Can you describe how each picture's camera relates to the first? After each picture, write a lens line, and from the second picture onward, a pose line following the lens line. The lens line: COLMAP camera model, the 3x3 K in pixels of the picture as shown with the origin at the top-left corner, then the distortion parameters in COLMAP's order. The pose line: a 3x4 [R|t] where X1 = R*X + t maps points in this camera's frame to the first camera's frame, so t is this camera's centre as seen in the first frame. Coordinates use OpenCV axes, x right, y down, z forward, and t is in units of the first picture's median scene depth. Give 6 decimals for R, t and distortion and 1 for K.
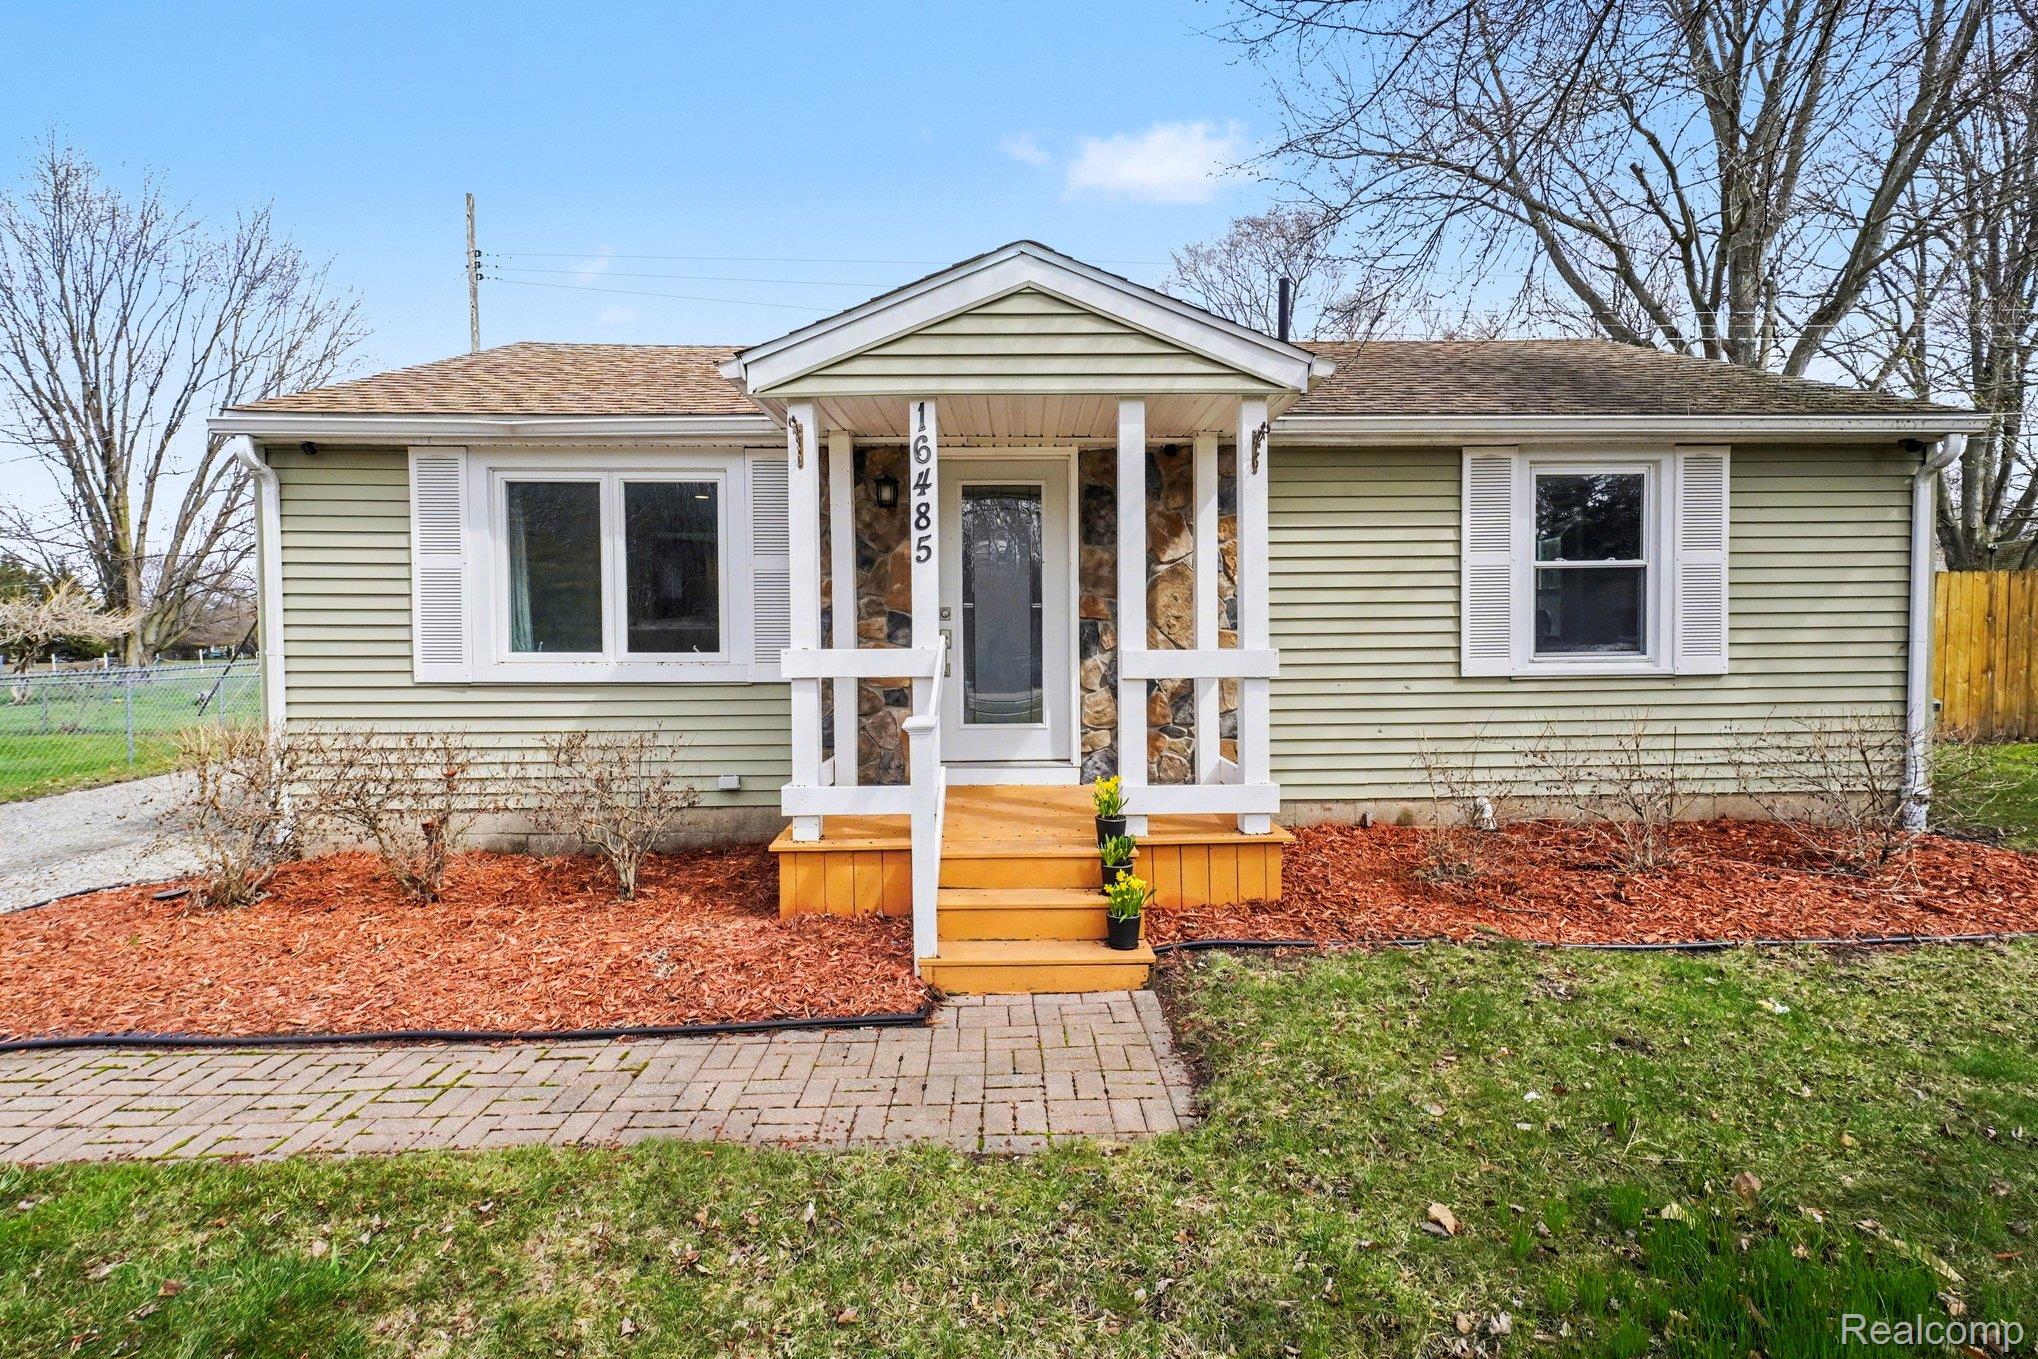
lens RADIAL K [[876.6, 0, 979.0], [0, 876.6, 645.4], [0, 0, 1]] dist [0.010861, -0.000134]
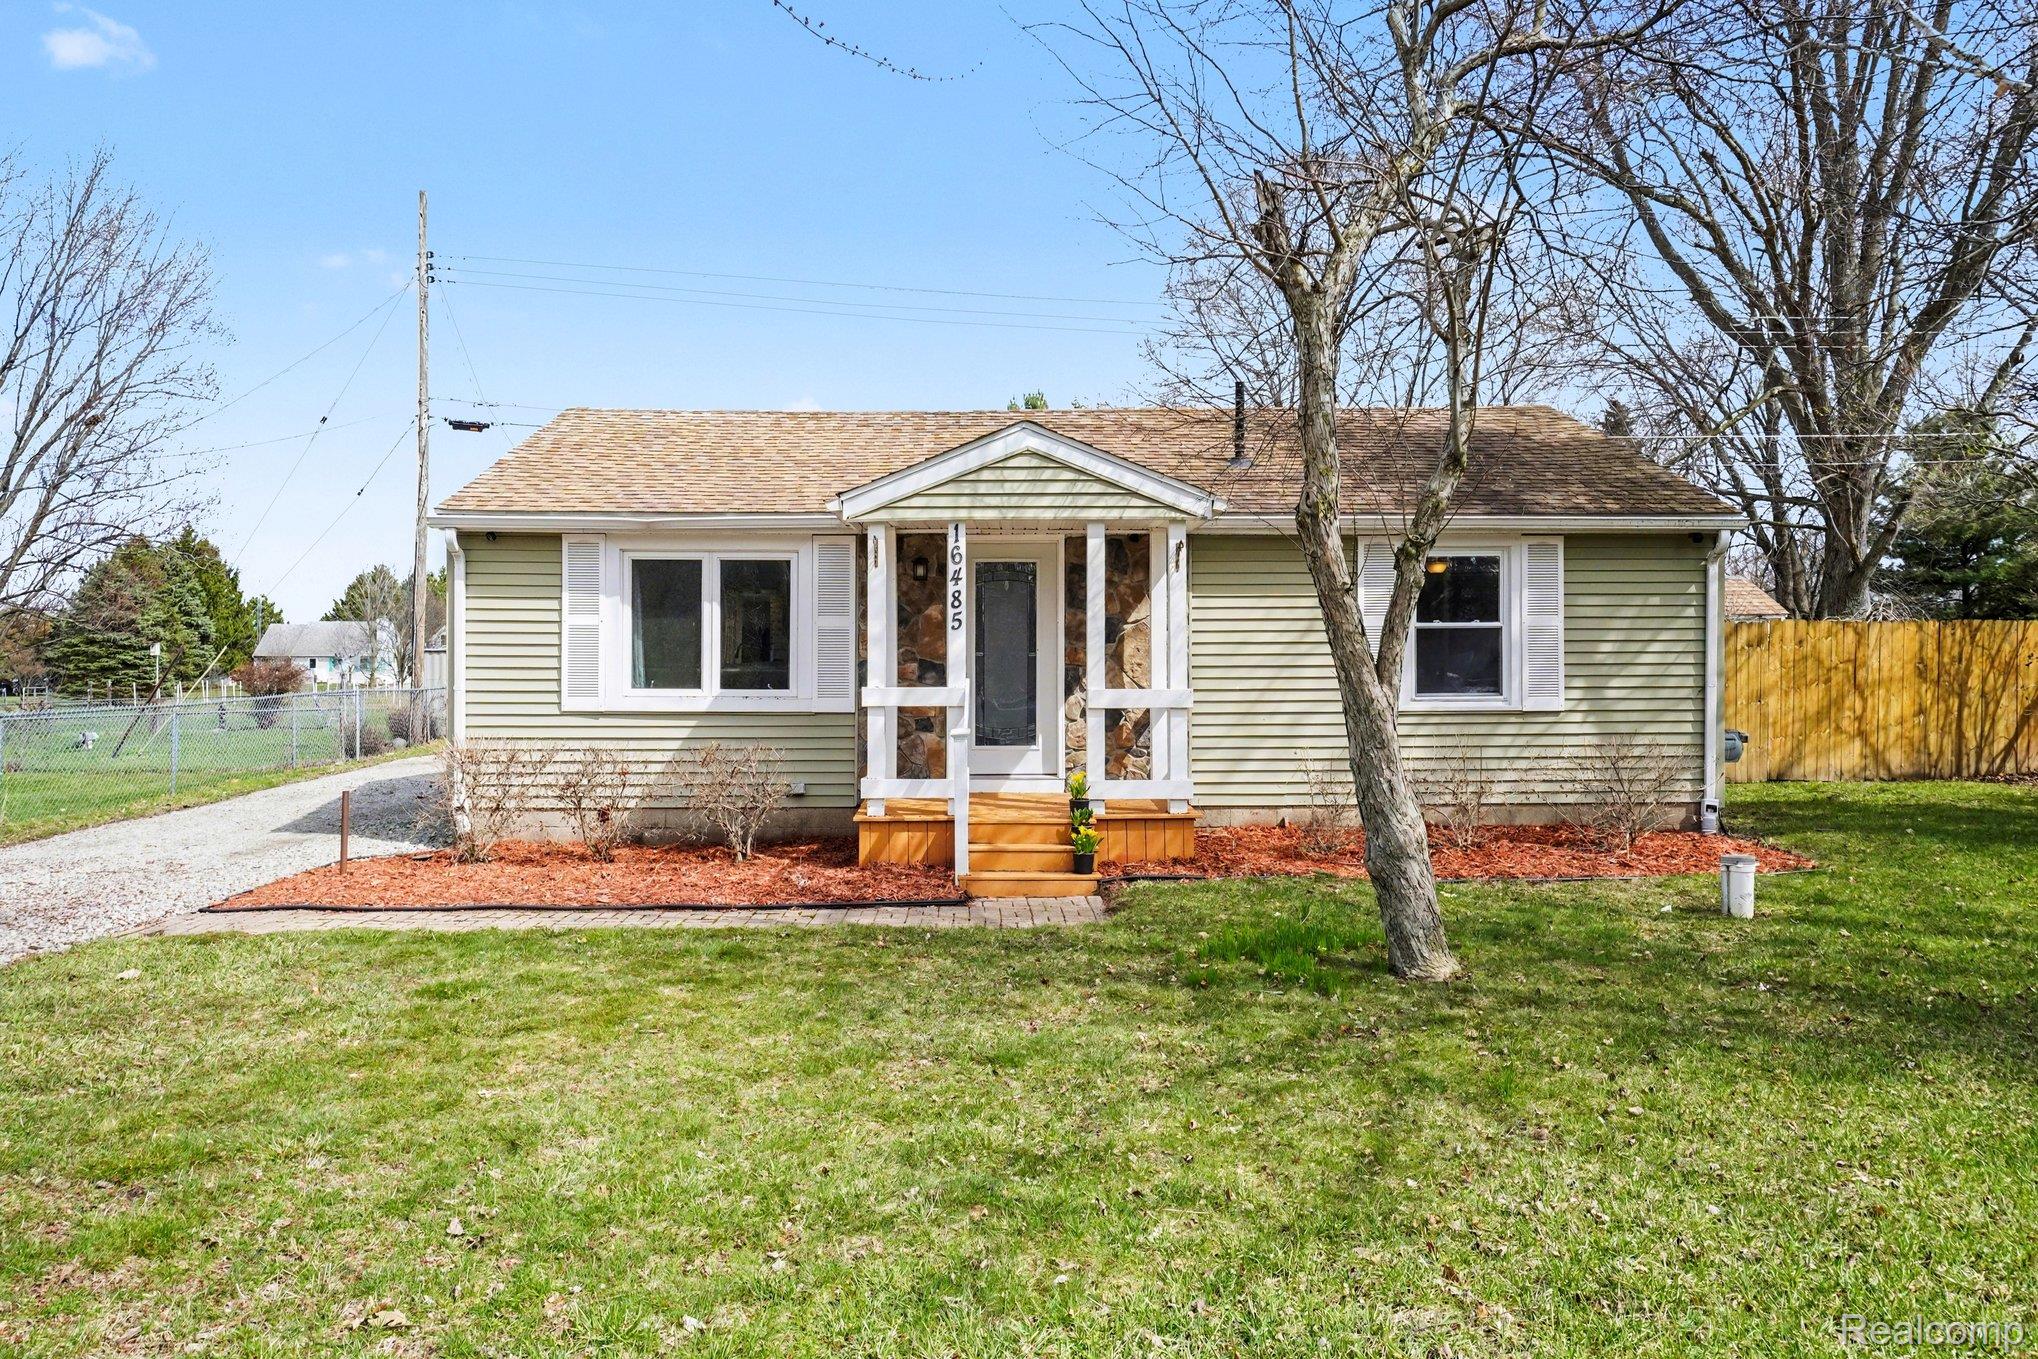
lens RADIAL K [[1153.0, 0, 1009.3], [0, 1153.0, 653.6], [0, 0, 1]] dist [0.016904, 0.000082]
pose [[0.999058, 0.007263, 0.042787, -0.045031], [-0.006108, 0.999615, -0.027047, -0.000961], [-0.042967, 0.026760, 0.998718, -0.778032]]
